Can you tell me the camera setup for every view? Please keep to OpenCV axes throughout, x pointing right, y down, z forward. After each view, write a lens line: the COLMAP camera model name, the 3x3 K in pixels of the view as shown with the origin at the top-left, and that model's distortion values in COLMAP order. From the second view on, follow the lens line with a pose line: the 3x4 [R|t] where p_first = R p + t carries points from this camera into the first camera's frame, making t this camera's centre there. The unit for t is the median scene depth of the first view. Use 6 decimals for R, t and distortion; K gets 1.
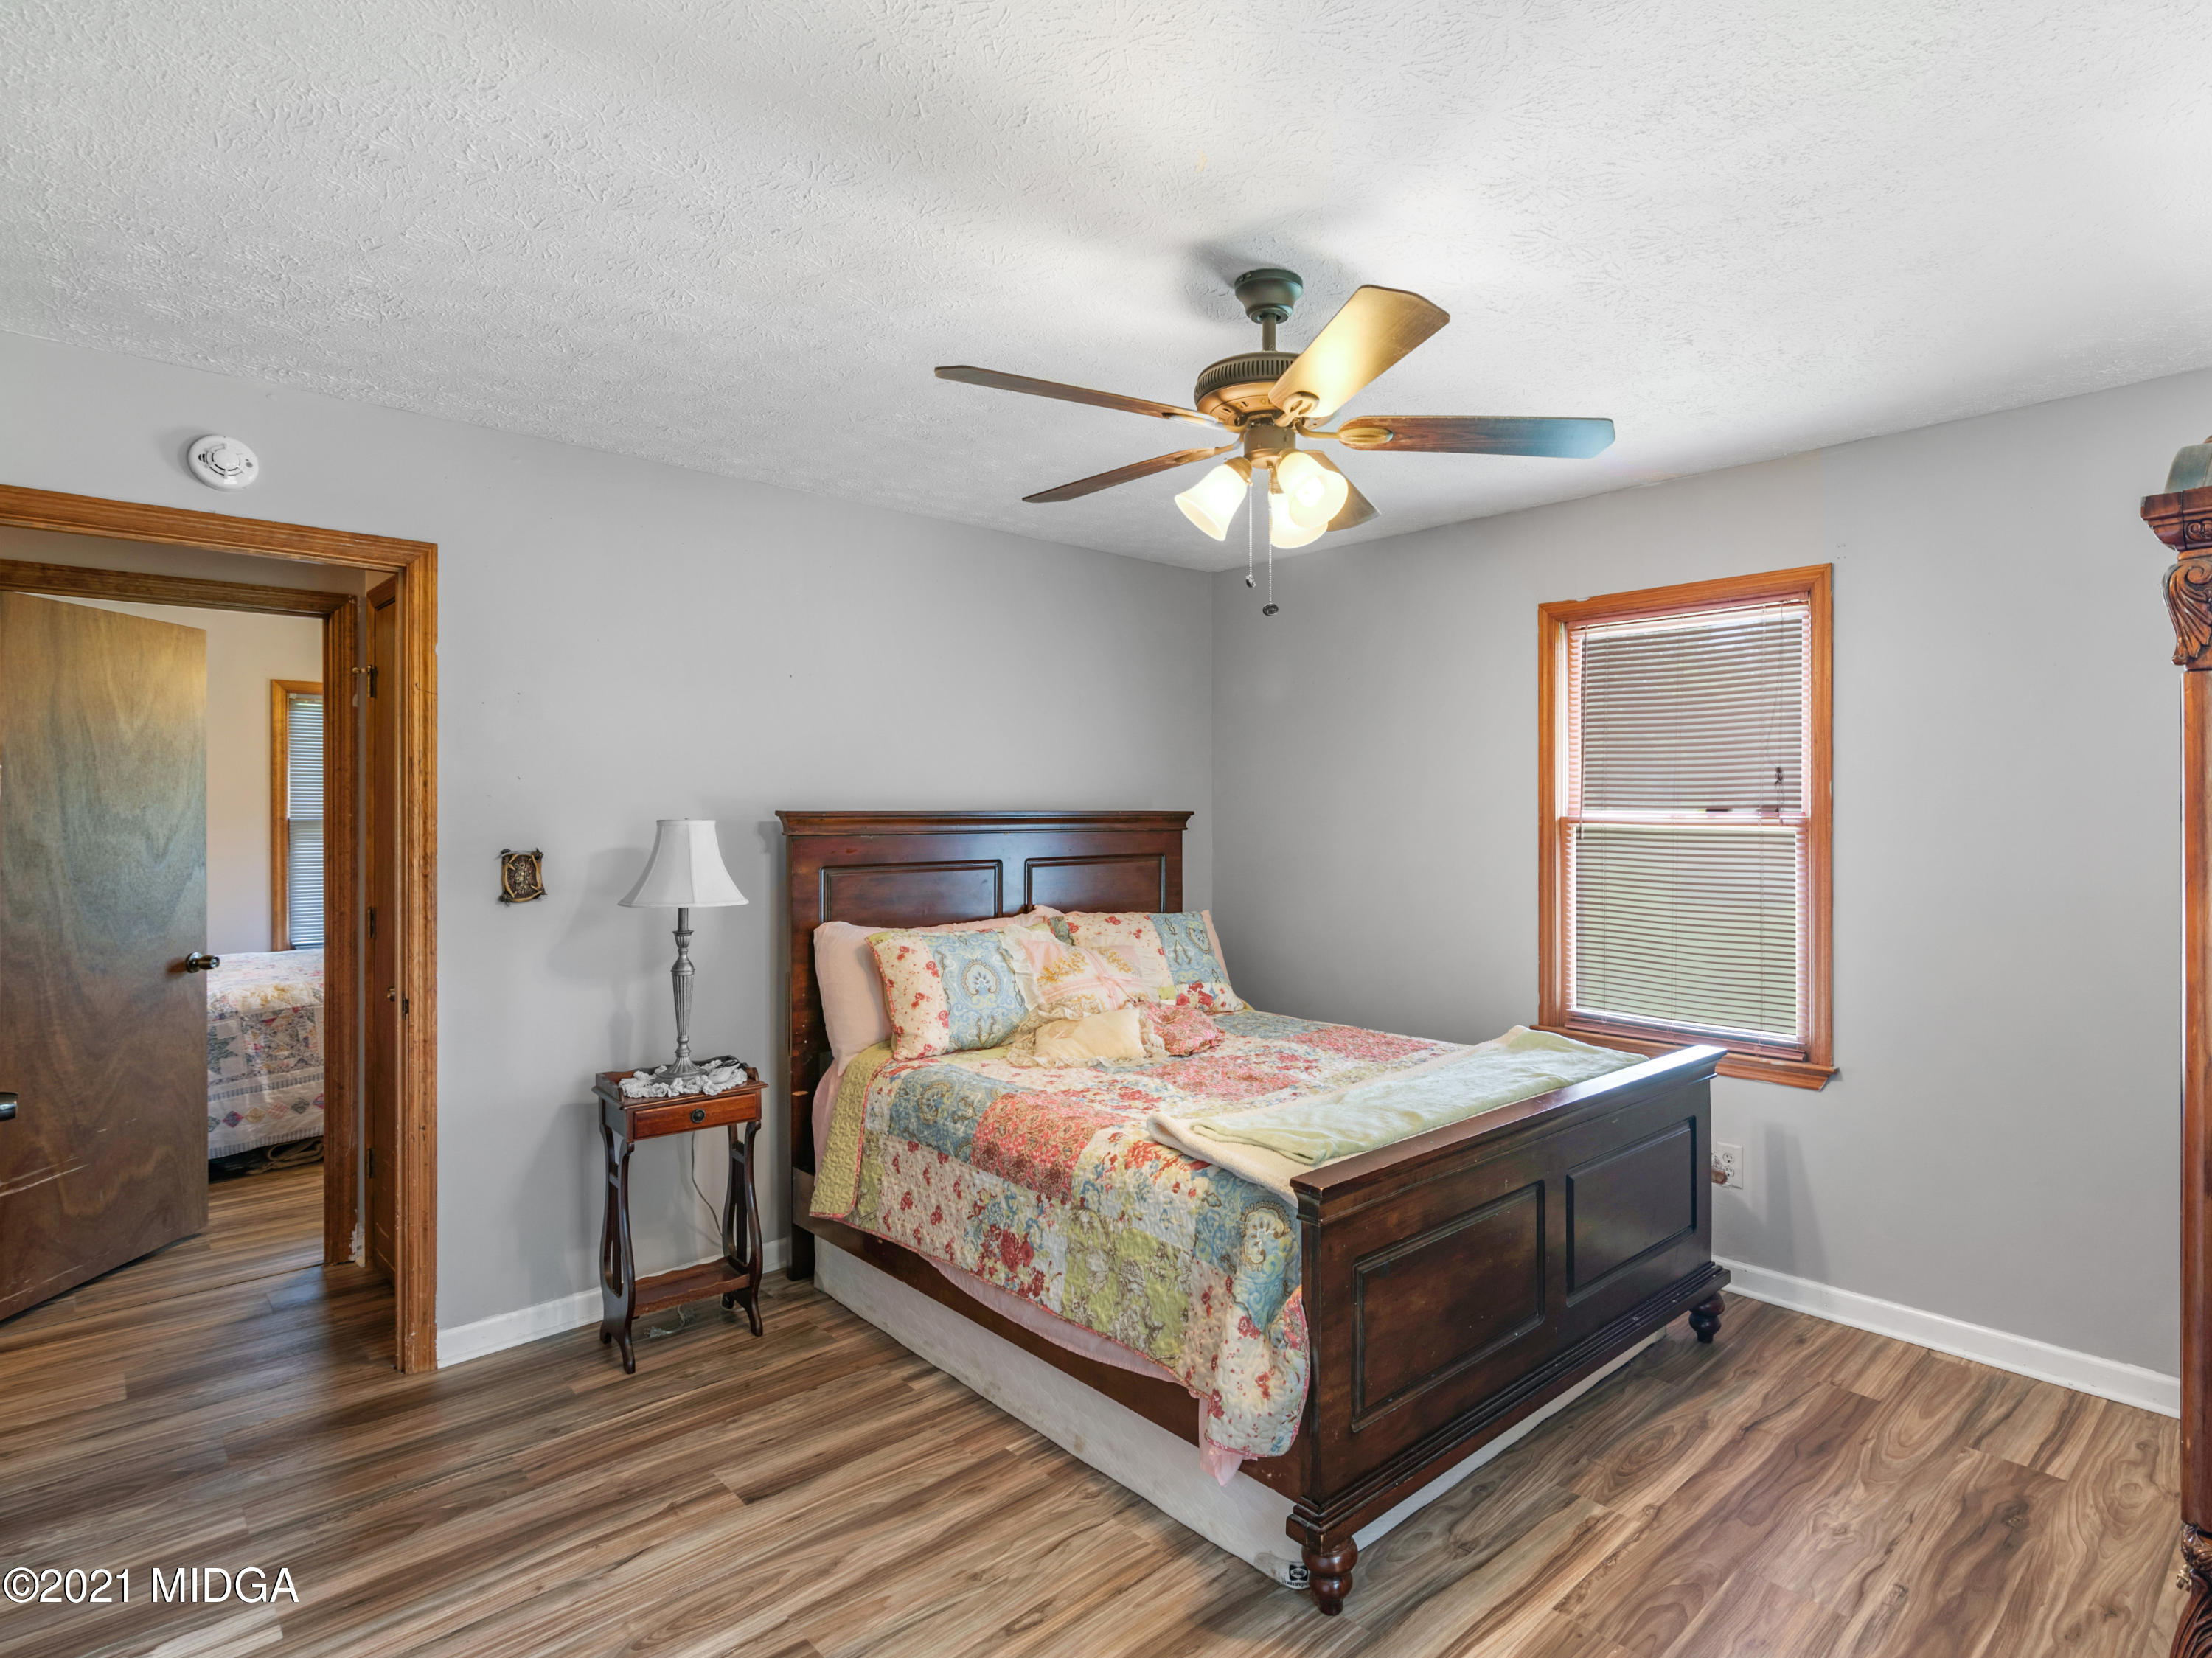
lens RADIAL K [[1170.4, 0, 1106.0], [0, 1170.4, 815.9], [0, 0, 1]] dist [-0.000765, 0.000434]
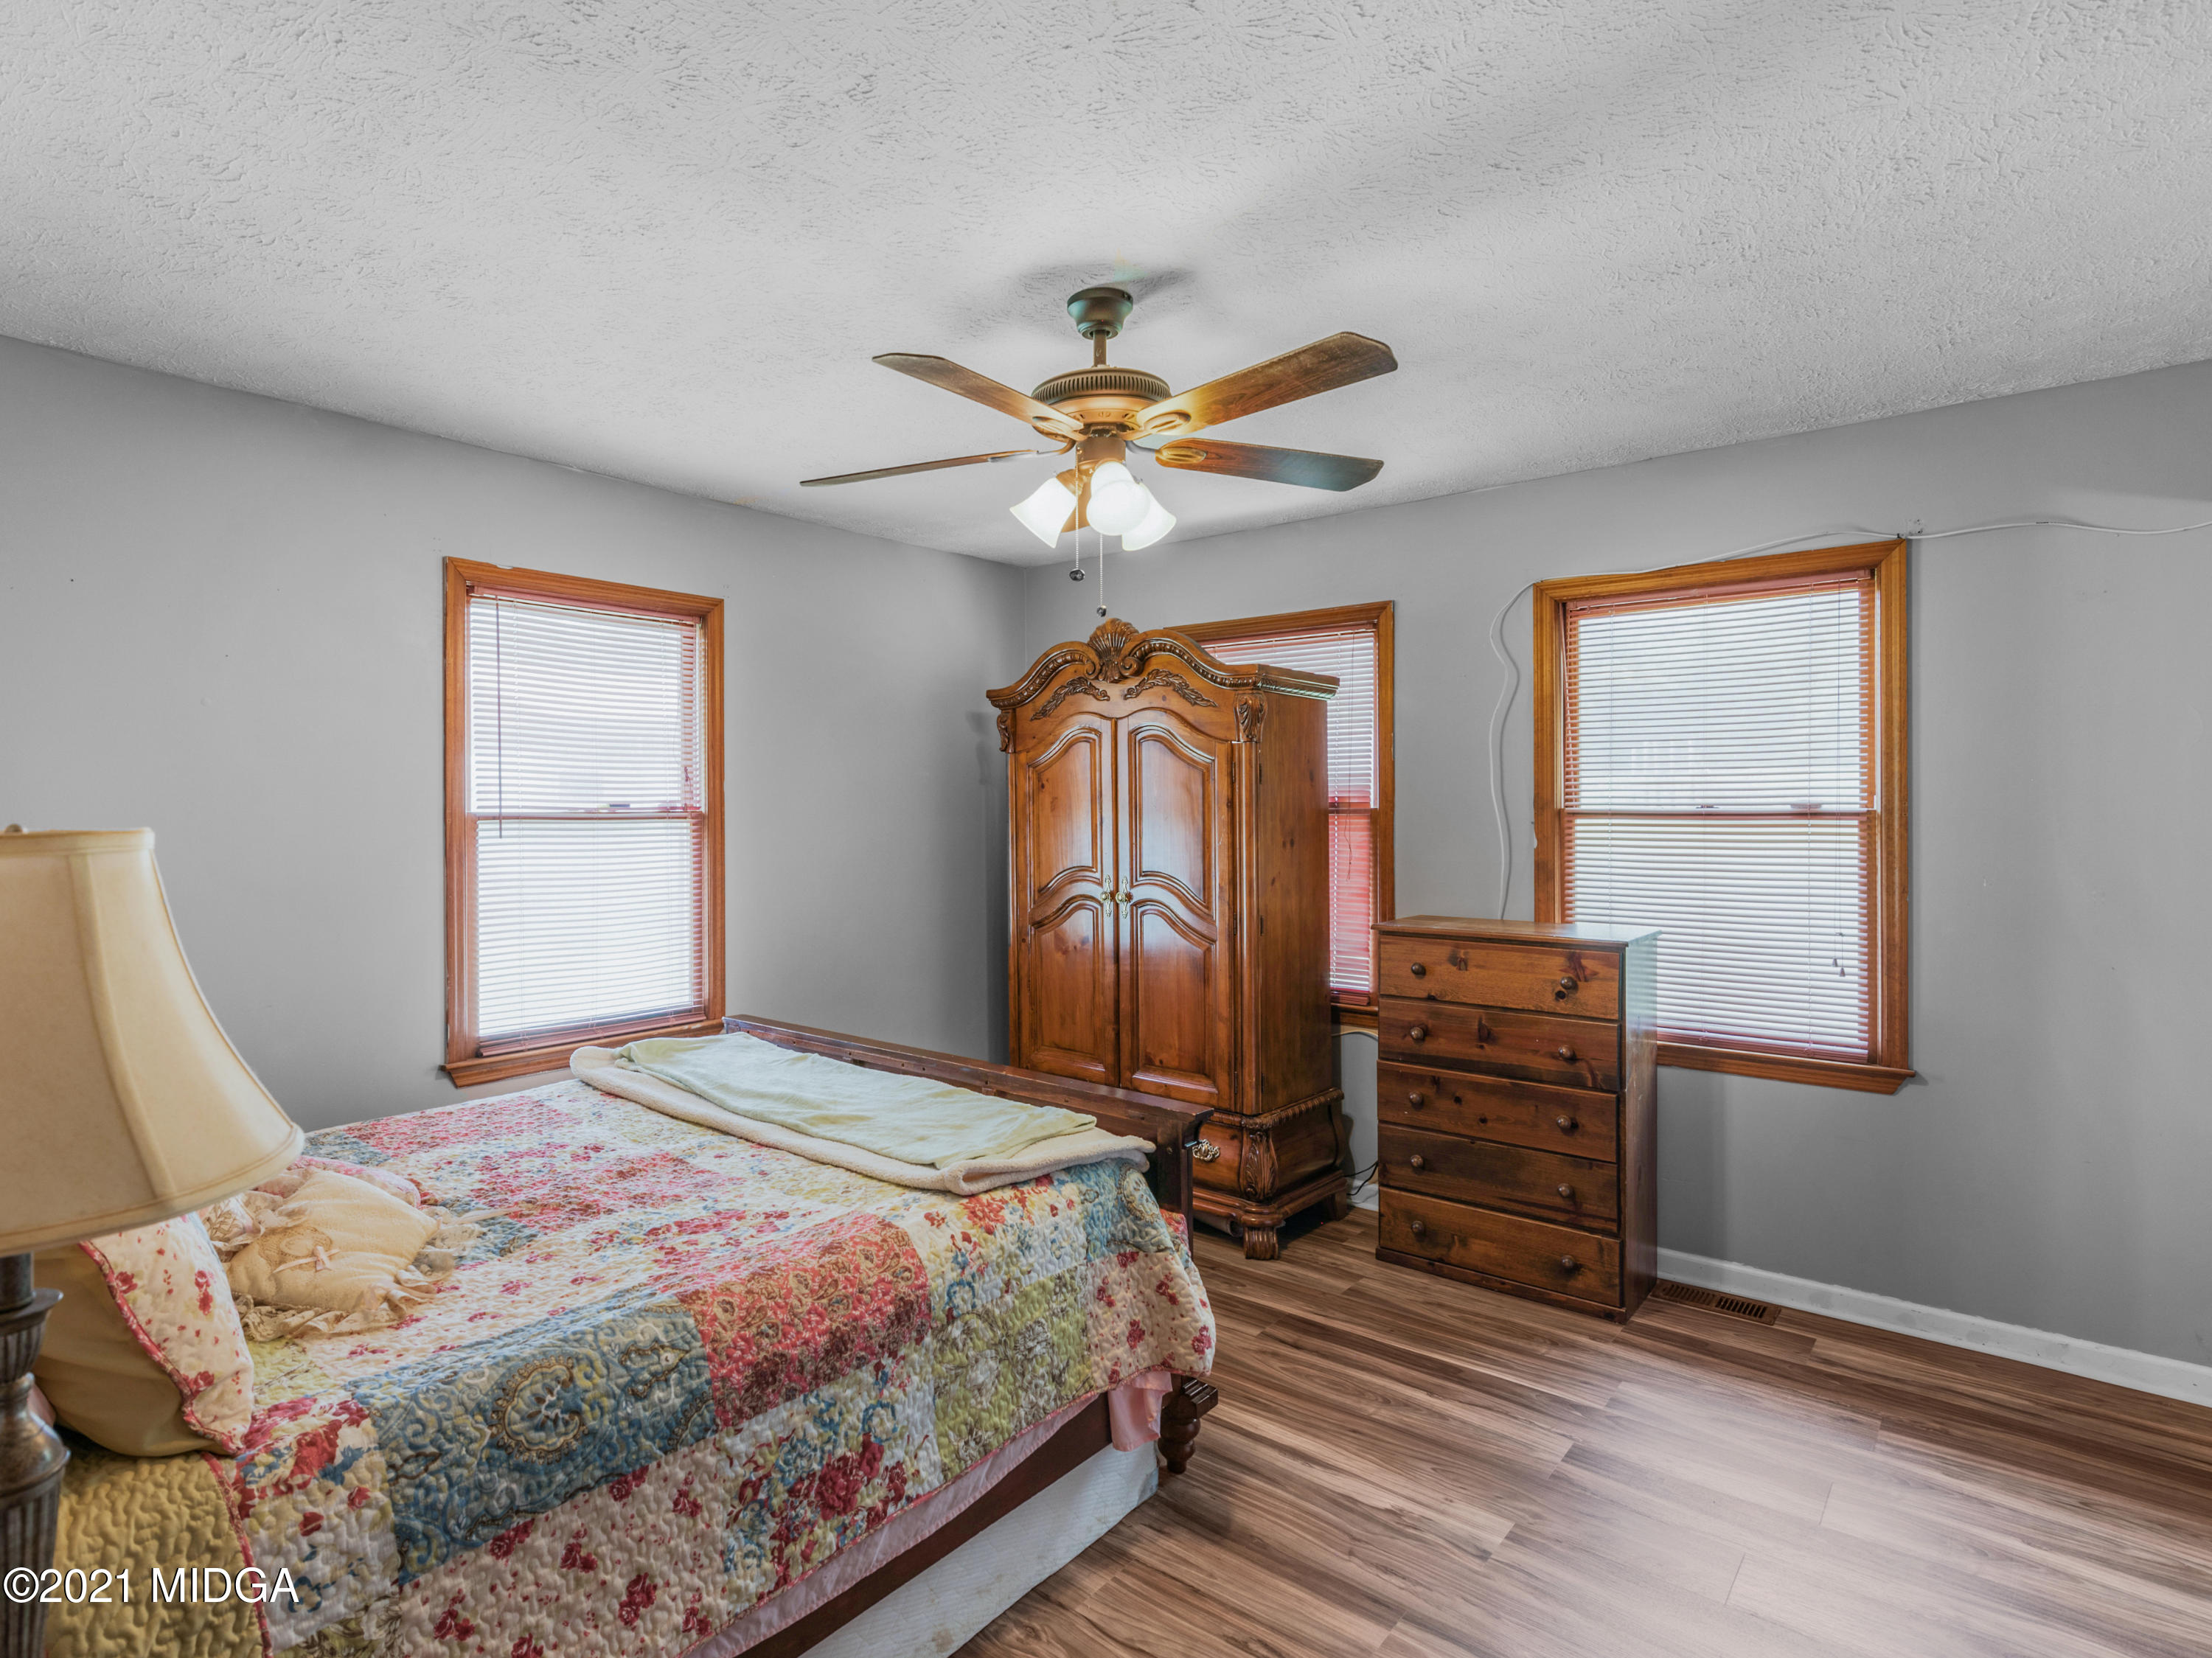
lens RADIAL K [[1170.4, 0, 1090.6], [0, 1170.4, 821.2], [0, 0, 1]] dist [-0.000765, 0.000434]
pose [[-0.155711, -0.010813, 0.987744, -0.713713], [0.010591, 0.999864, 0.012615, 0.000463], [-0.987746, 0.012426, -0.155575, 0.934183]]
